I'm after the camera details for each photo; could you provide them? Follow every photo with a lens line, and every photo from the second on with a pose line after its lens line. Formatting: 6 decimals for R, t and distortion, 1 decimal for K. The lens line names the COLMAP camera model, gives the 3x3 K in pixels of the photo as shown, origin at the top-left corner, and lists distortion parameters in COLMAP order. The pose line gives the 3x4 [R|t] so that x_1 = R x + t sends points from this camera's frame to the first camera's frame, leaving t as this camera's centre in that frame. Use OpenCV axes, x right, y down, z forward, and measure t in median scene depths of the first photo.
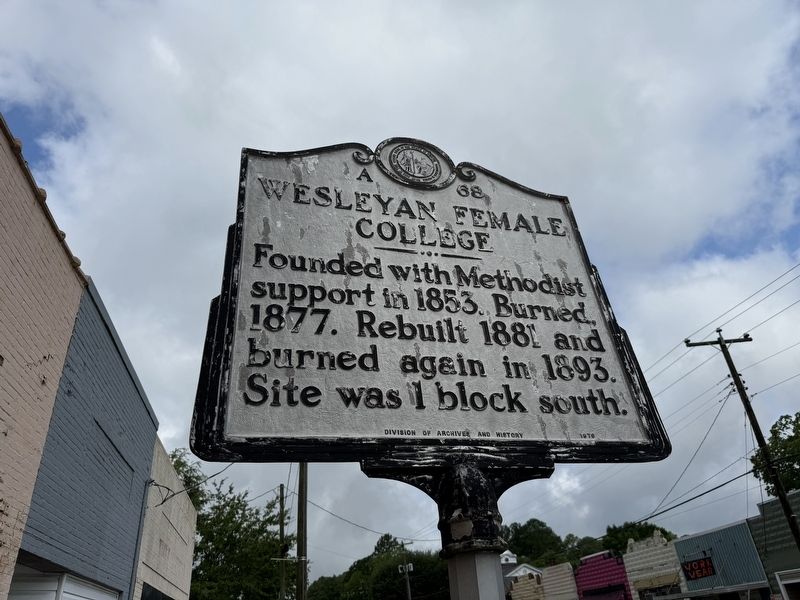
lens RADIAL K [[558.4, 0, 405.2], [0, 558.4, 299.5], [0, 0, 1]] dist [0.013841, -0.014777]
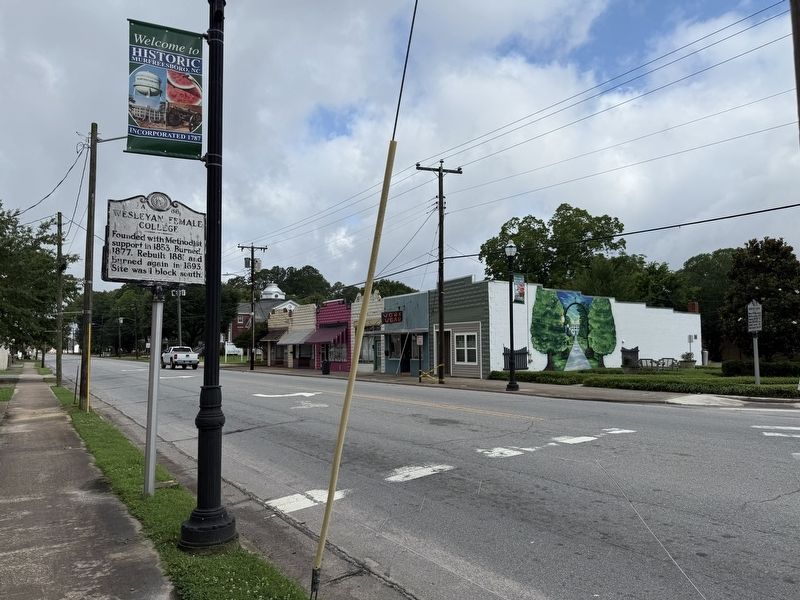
lens RADIAL K [[558.4, 0, 400.2], [0, 558.4, 306.3], [0, 0, 1]] dist [0.013841, -0.014777]
pose [[0.925740, 0.103502, 0.363720, 0.223038], [-0.251870, 0.886191, 0.388880, -1.505114], [-0.282075, -0.451612, 0.846451, -2.909083]]
